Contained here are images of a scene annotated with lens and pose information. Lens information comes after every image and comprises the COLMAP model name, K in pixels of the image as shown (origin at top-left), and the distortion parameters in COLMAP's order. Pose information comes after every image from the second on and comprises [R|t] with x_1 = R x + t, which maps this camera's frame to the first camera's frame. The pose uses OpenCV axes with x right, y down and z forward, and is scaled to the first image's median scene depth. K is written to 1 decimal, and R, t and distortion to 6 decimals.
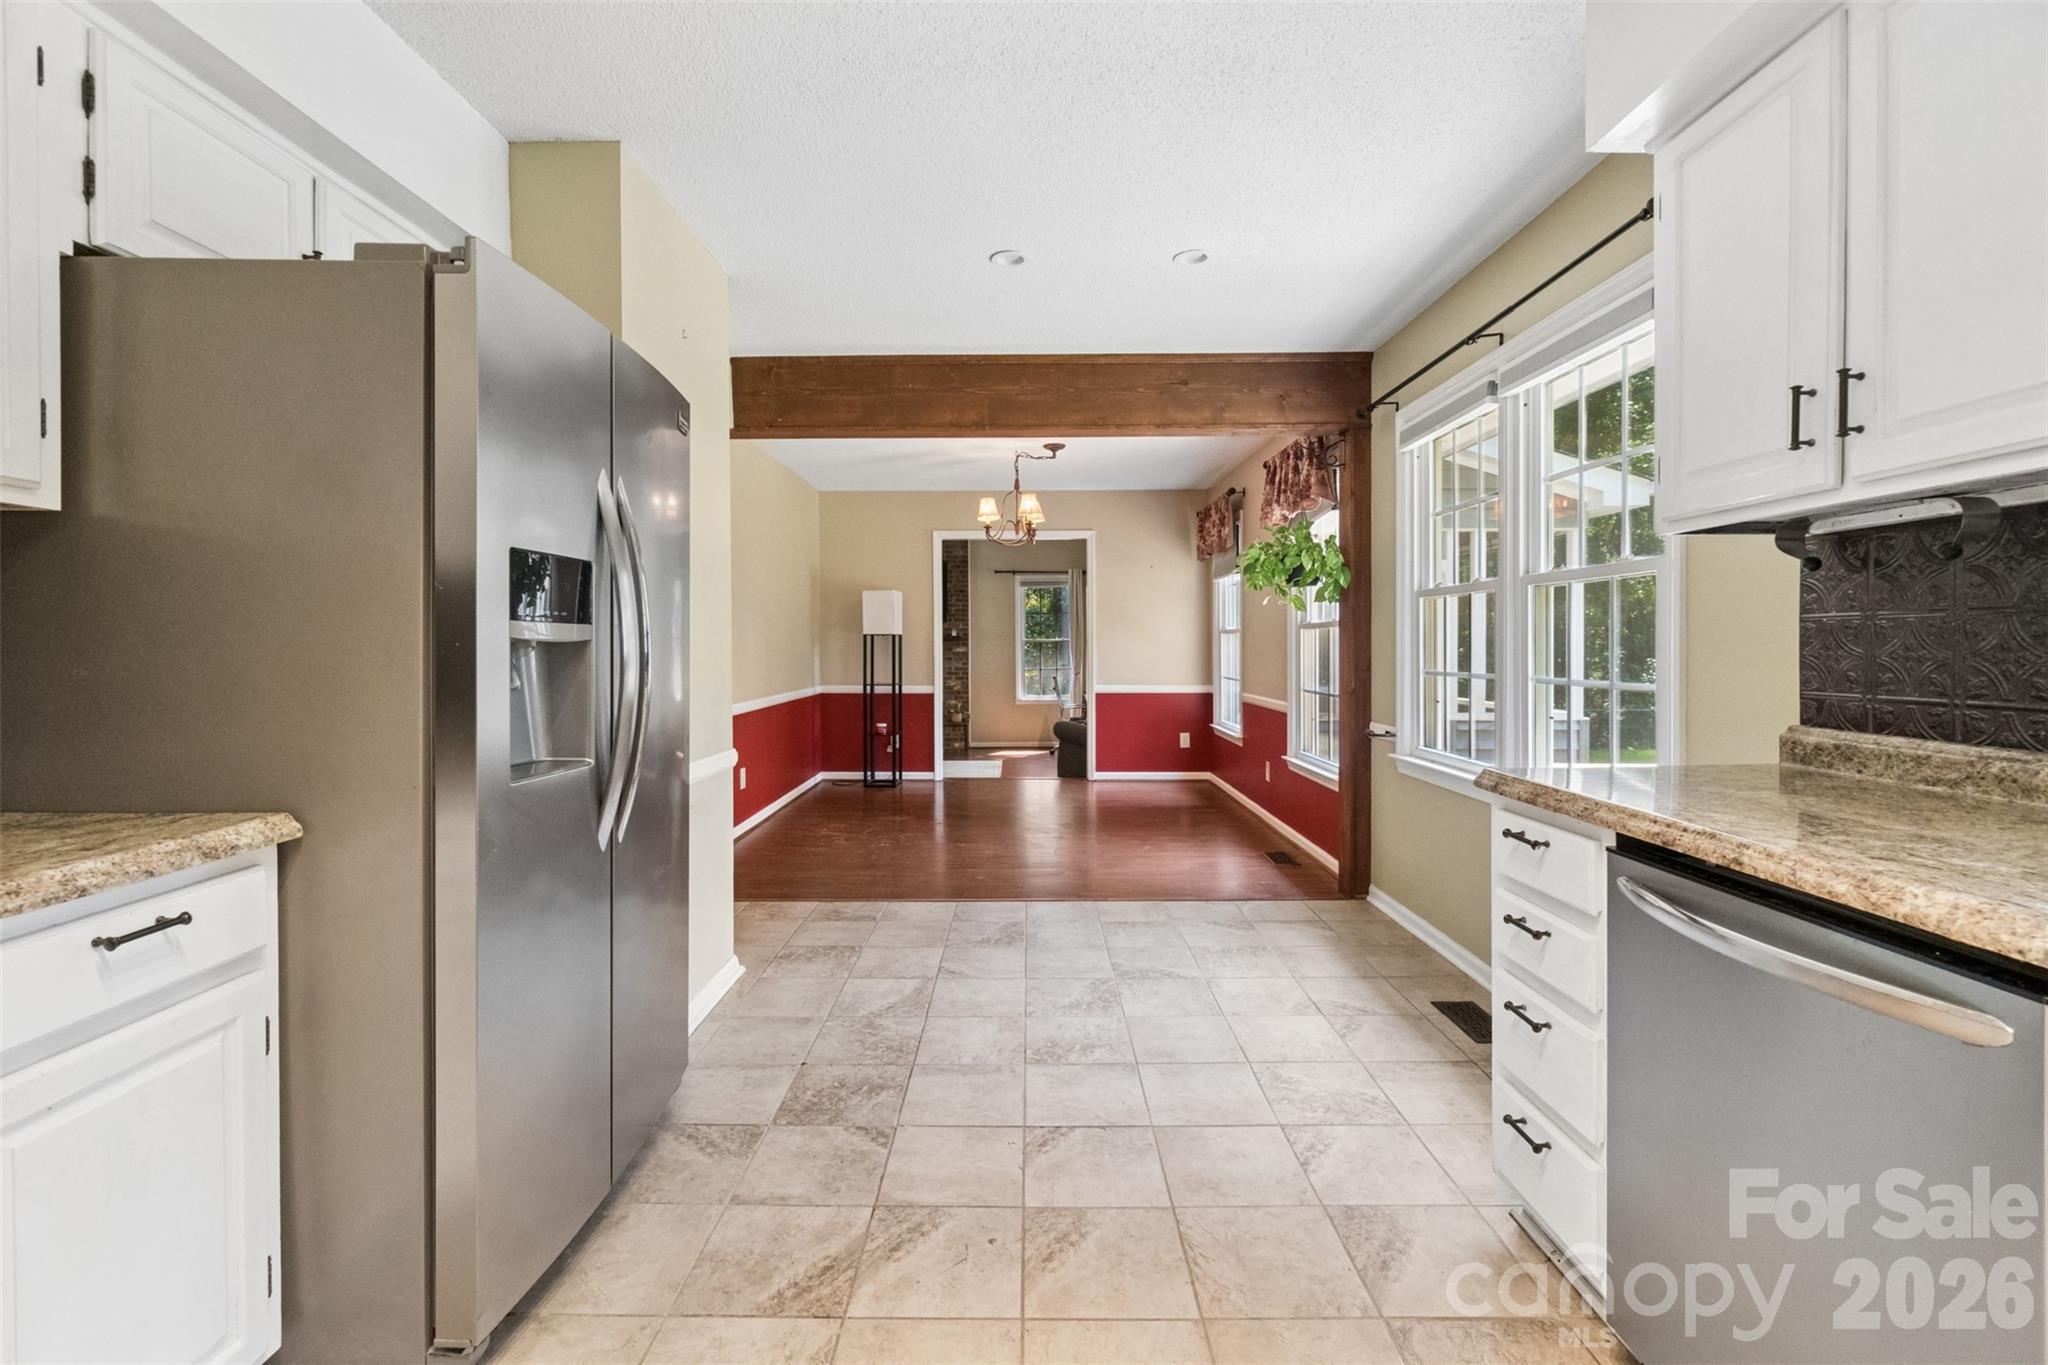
lens RADIAL K [[890.7, 0, 1016.4], [0, 890.7, 648.9], [0, 0, 1]] dist [-0.008735, 0.002026]
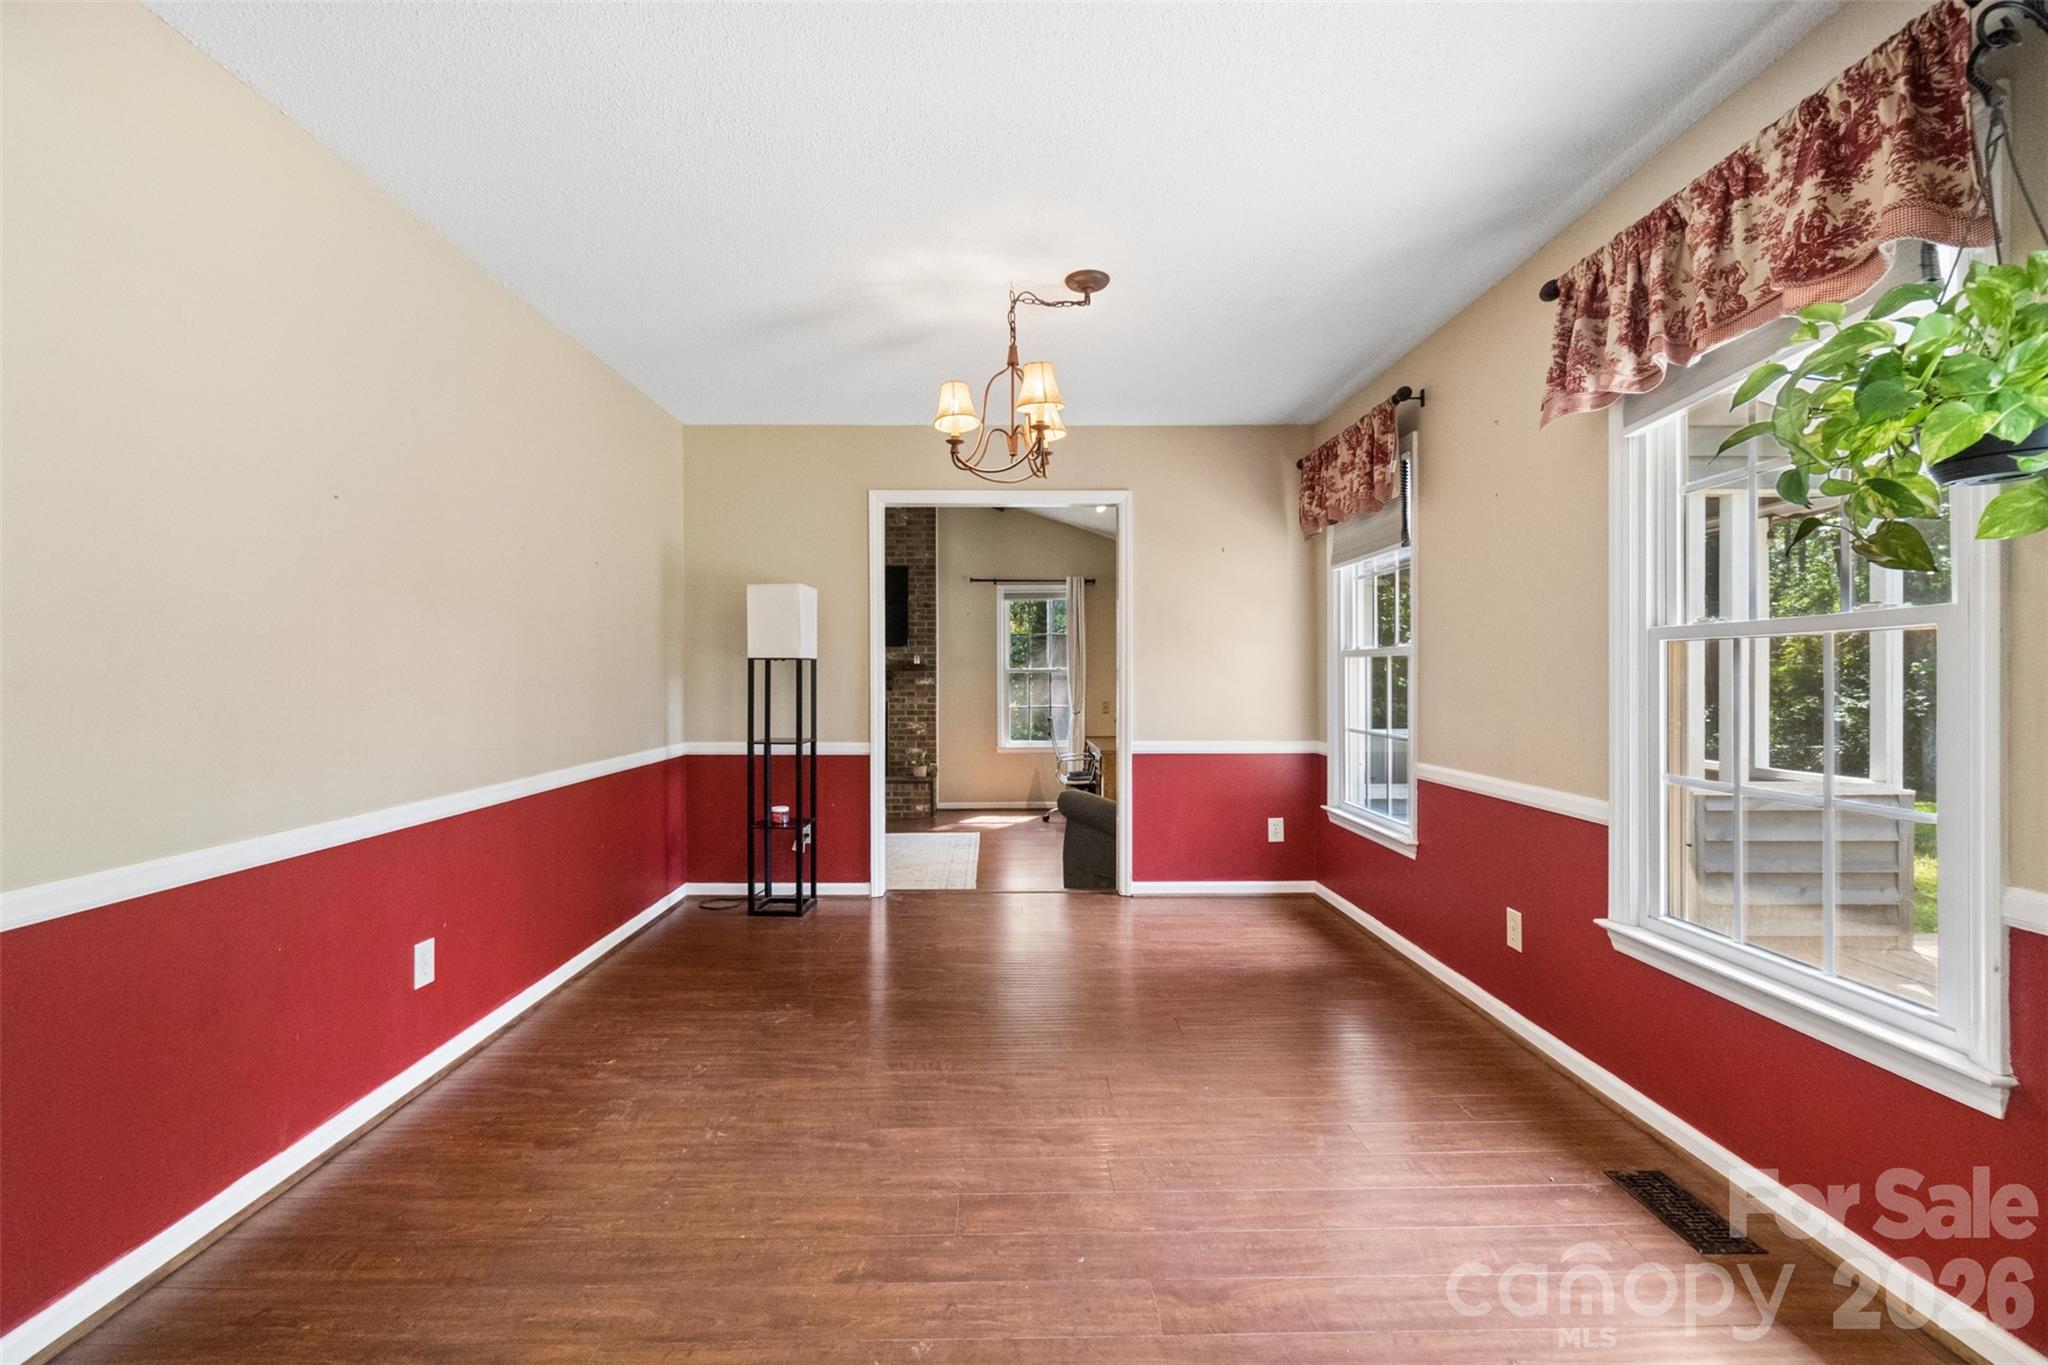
lens RADIAL K [[890.7, 0, 1022.9], [0, 890.7, 672.3], [0, 0, 1]] dist [-0.008735, 0.002026]
pose [[0.999421, 0.001214, 0.034005, -0.008254], [-0.000948, 0.999969, -0.007831, -0.001920], [-0.034013, 0.007795, 0.999391, 0.394665]]
